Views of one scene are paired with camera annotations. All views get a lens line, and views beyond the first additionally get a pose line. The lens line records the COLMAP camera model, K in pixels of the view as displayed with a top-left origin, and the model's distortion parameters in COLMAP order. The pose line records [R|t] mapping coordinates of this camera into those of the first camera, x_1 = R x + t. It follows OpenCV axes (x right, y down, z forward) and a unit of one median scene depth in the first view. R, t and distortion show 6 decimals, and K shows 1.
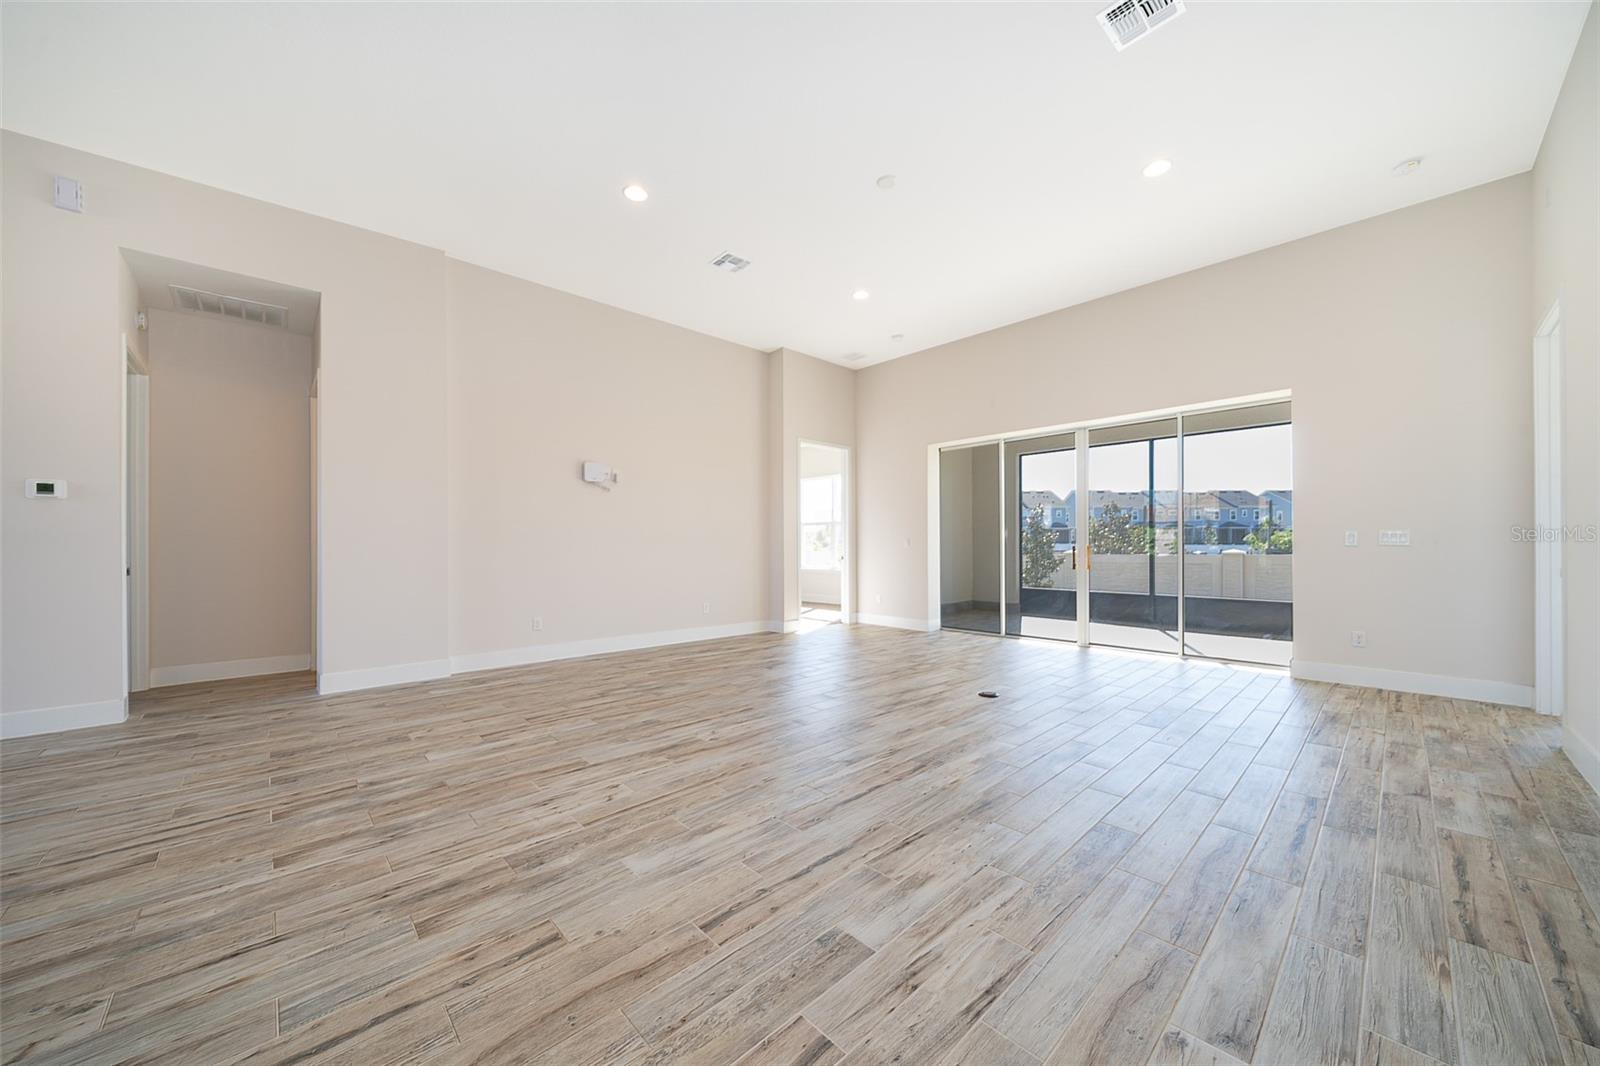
lens RADIAL K [[581.5, 0, 797.2], [0, 581.5, 545.6], [0, 0, 1]] dist [-0.001646, -0.000018]
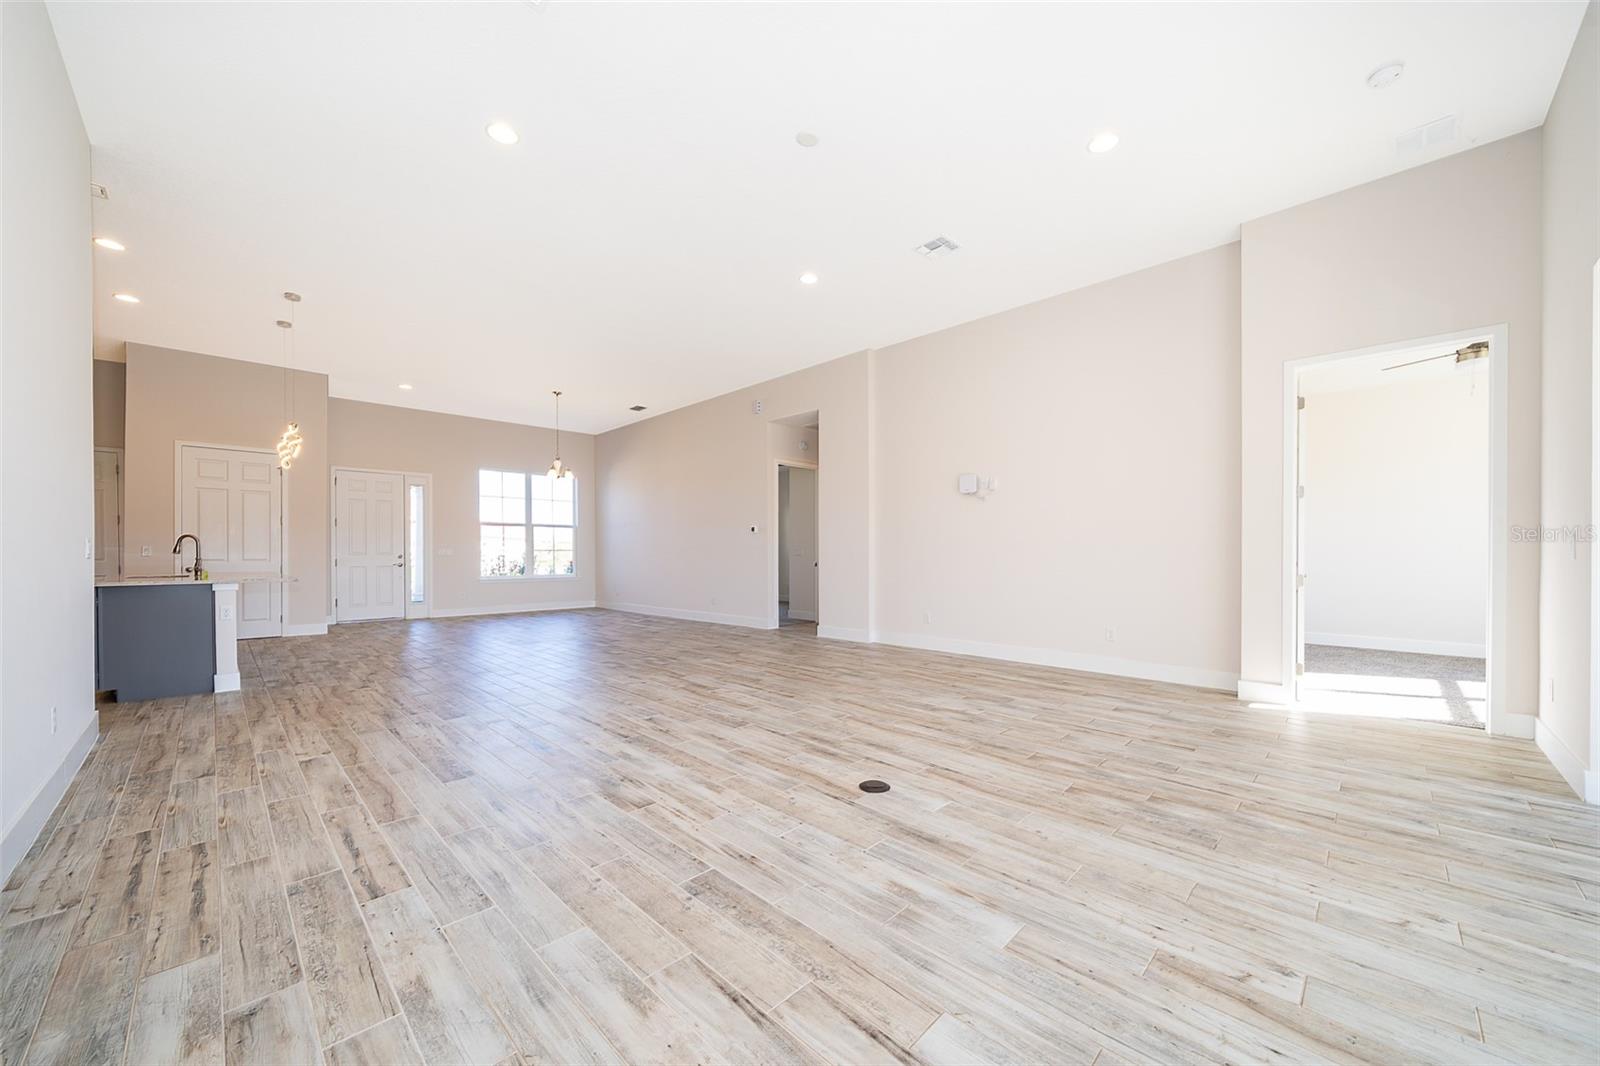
lens RADIAL K [[581.5, 0, 797.2], [0, 581.5, 545.6], [0, 0, 1]] dist [-0.001646, -0.000018]
pose [[0.025564, -0.010577, -0.999617, 1.409344], [0.002512, 0.999942, -0.010516, -0.005808], [0.999670, -0.002242, 0.025589, 1.298296]]
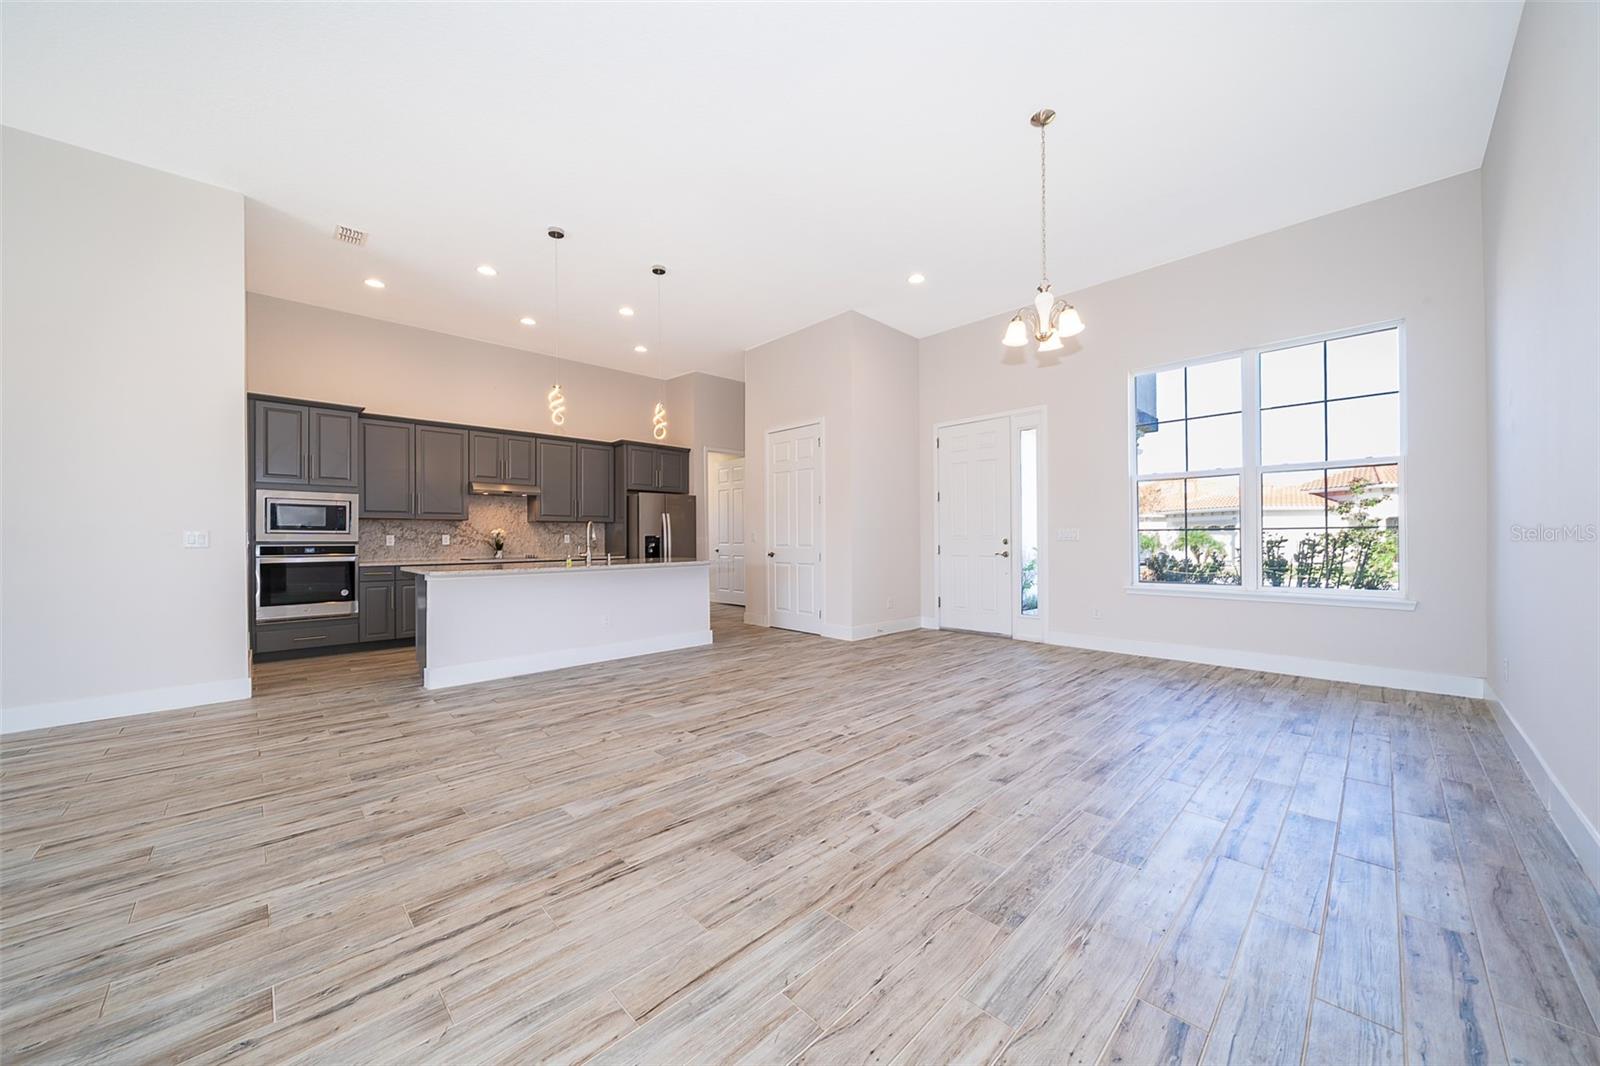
lens RADIAL K [[573.4, 0, 783.2], [0, 573.4, 540.7], [0, 0, 1]] dist [0.000510, 0.000127]
pose [[-0.999950, 0.009977, 0.000958, -1.143869], [0.009977, 0.999950, 0.000201, 0.004808], [-0.000956, 0.000211, -1.000000, 1.262630]]
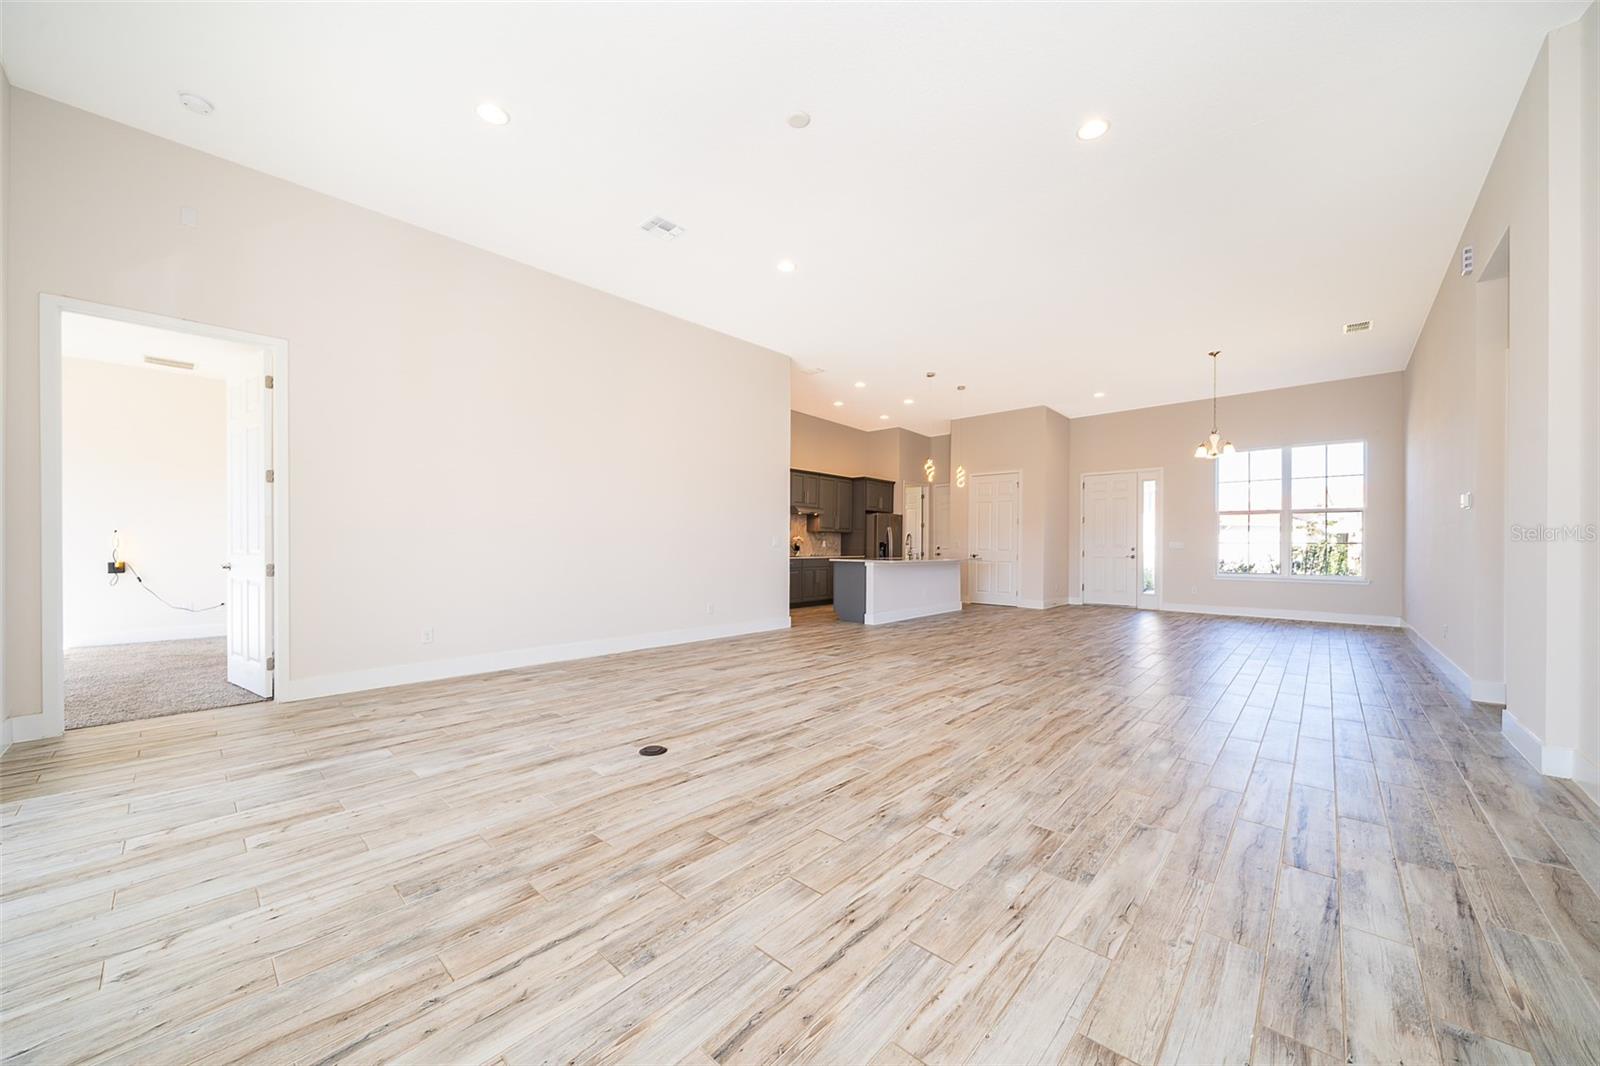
lens RADIAL K [[581.5, 0, 797.2], [0, 581.5, 545.6], [0, 0, 1]] dist [-0.001646, -0.000018]
pose [[-0.997843, -0.001703, -0.065620, 0.288274], [-0.001613, 0.999998, -0.001419, 0.004620], [0.065622, -0.001310, -0.997844, 2.502367]]
